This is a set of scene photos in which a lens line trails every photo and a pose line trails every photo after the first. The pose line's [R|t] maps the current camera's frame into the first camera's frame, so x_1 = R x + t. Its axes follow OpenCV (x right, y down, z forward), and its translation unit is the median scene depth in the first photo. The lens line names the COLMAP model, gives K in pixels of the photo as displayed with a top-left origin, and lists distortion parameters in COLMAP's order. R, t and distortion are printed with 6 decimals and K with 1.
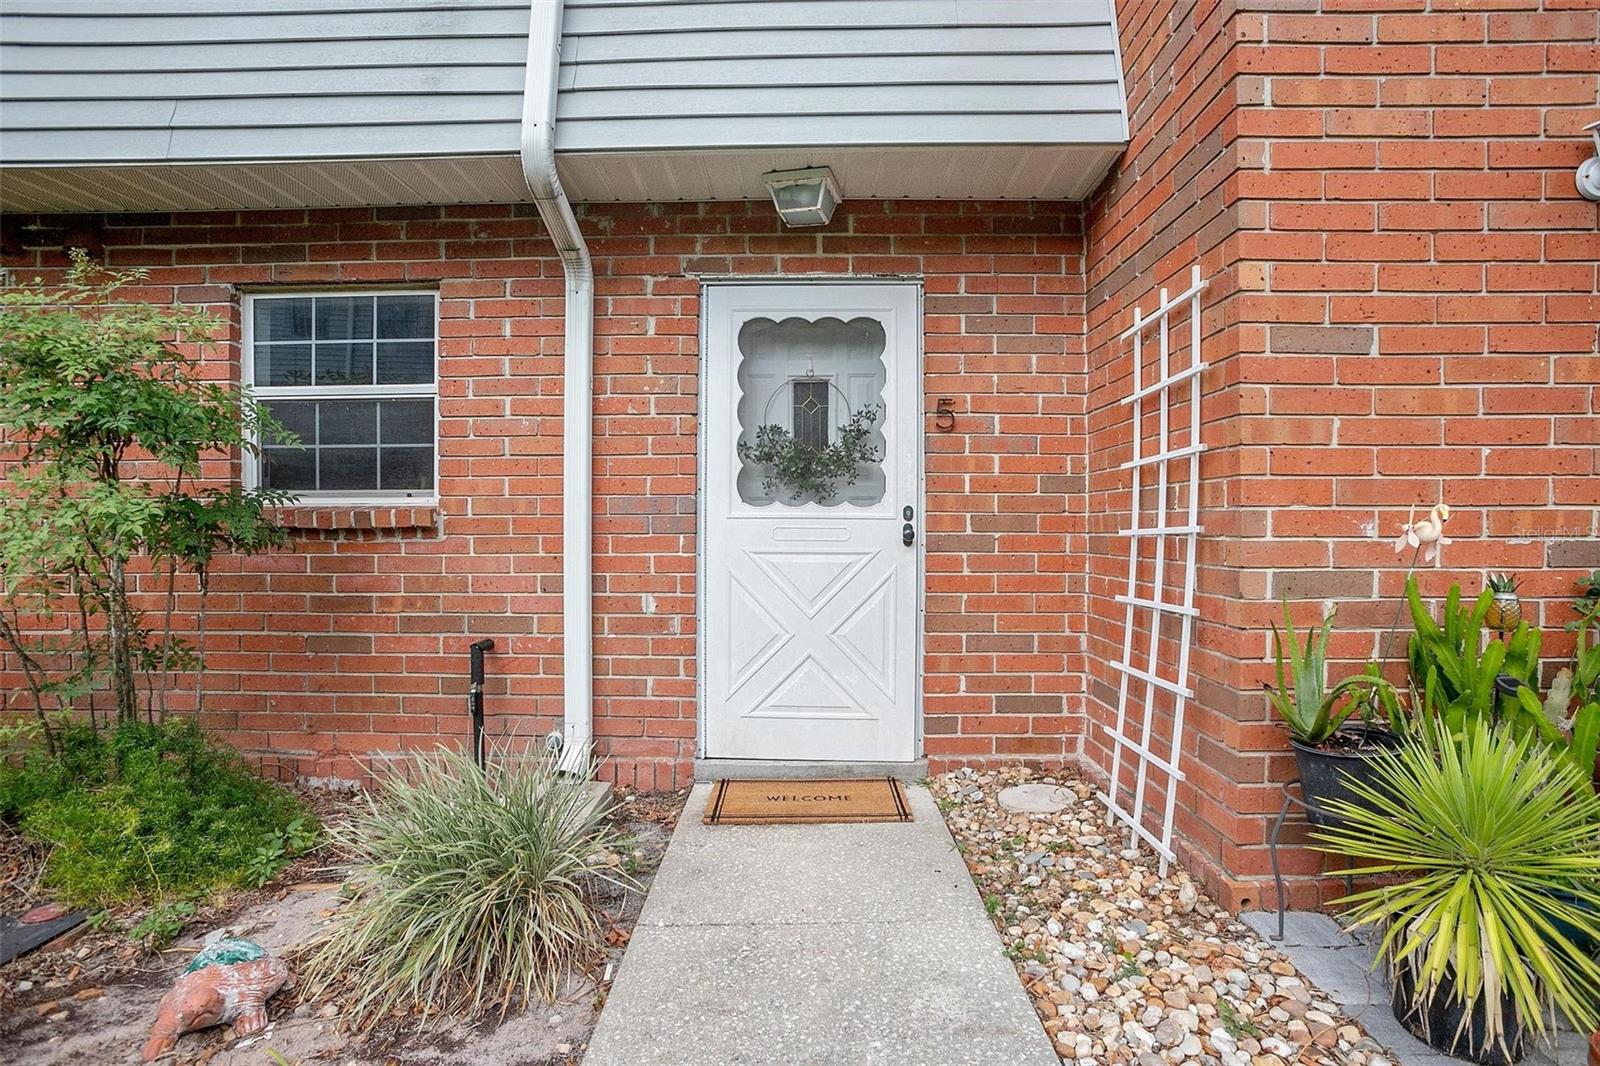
lens RADIAL K [[829.2, 0, 800.0], [0, 829.2, 533.0], [0, 0, 1]] dist [-0.064336, 0.034229]
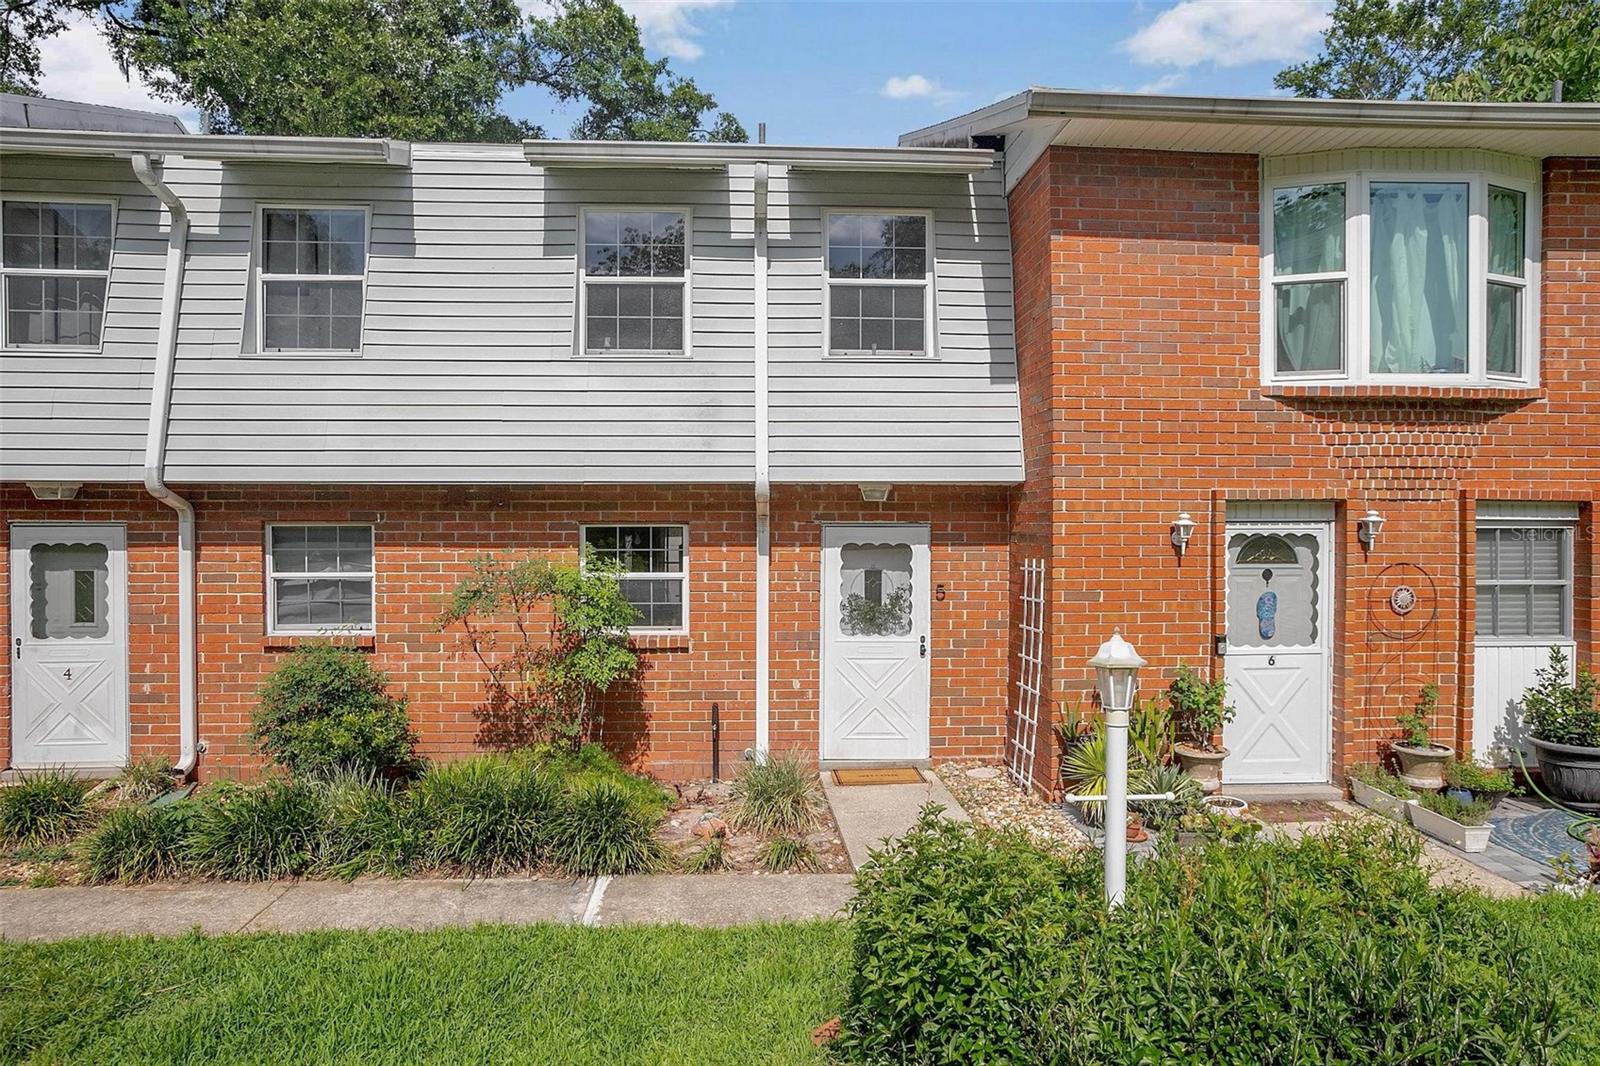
lens RADIAL K [[1040.6, 0, 805.8], [0, 1040.6, 533.9], [0, 0, 1]] dist [-0.043043, -0.000031]
pose [[0.996709, 0.000548, 0.081062, -0.368860], [-0.000877, 0.999992, 0.004021, -0.295082], [-0.081059, -0.004079, 0.996701, -1.553882]]
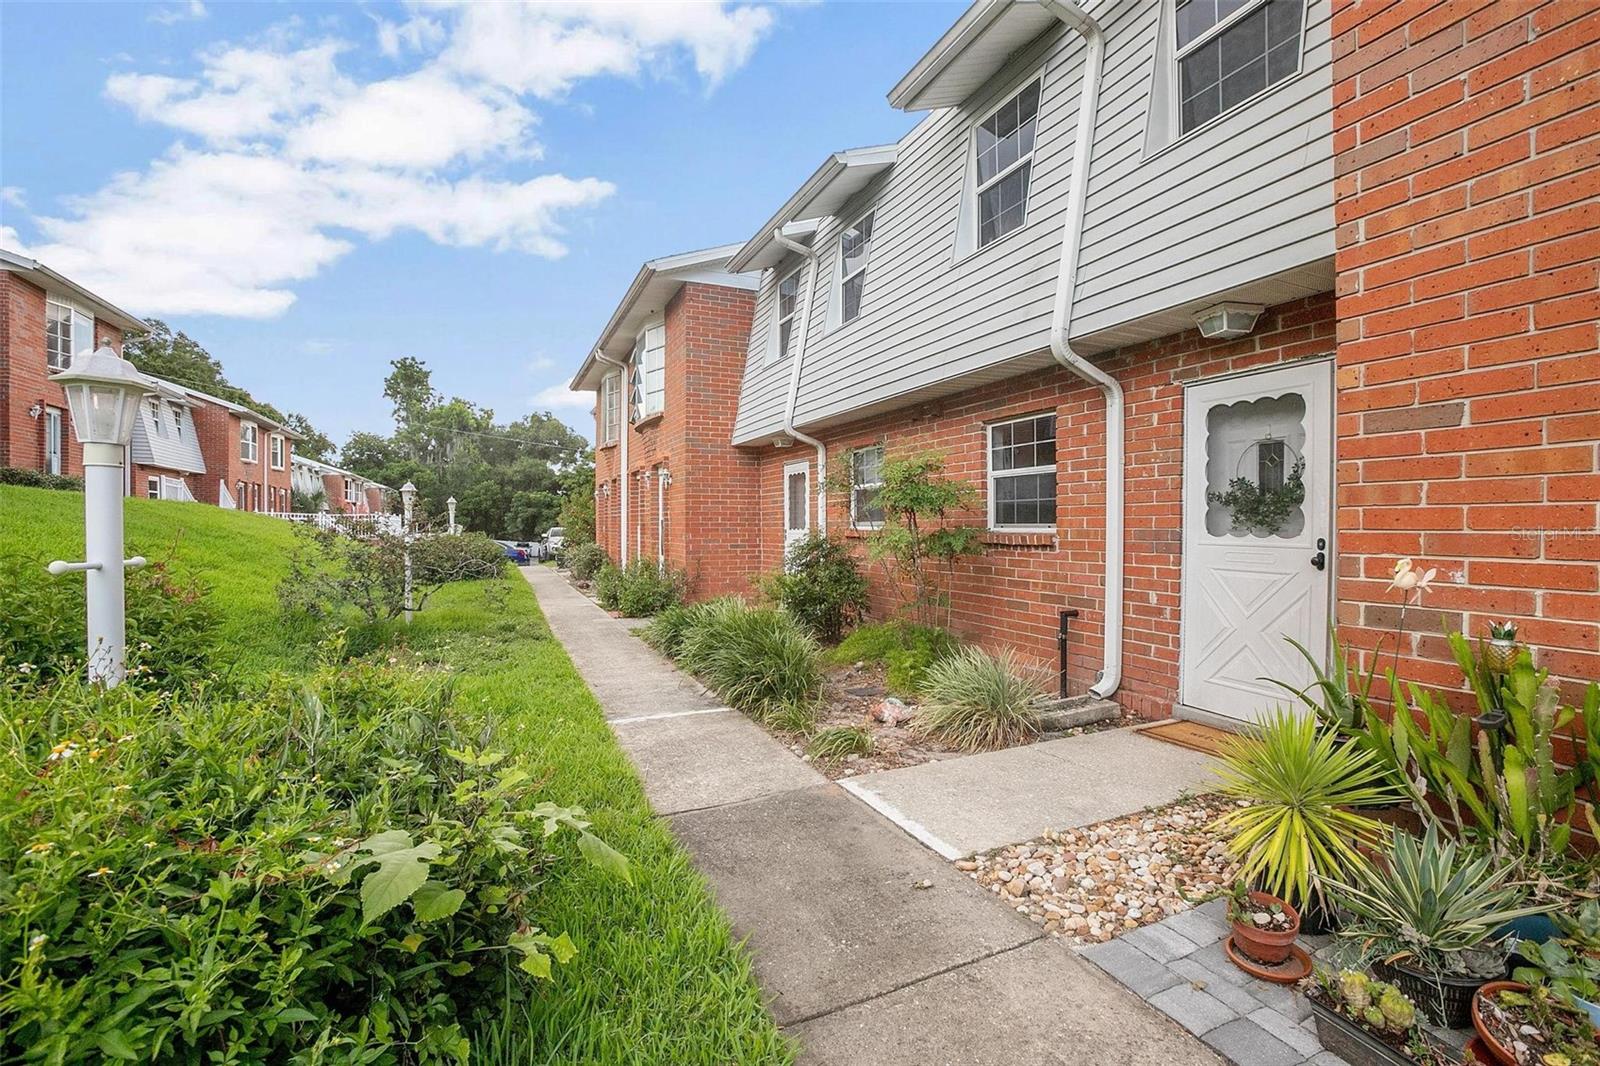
lens RADIAL K [[733.2, 0, 800.0], [0, 733.2, 533.0], [0, 0, 1]] dist [-0.059483, 0.021400]
pose [[0.417334, 0.011571, -0.908679, 0.784051], [-0.007592, 0.999928, 0.009246, -0.044284], [0.908721, 0.003040, 0.417392, -0.177144]]
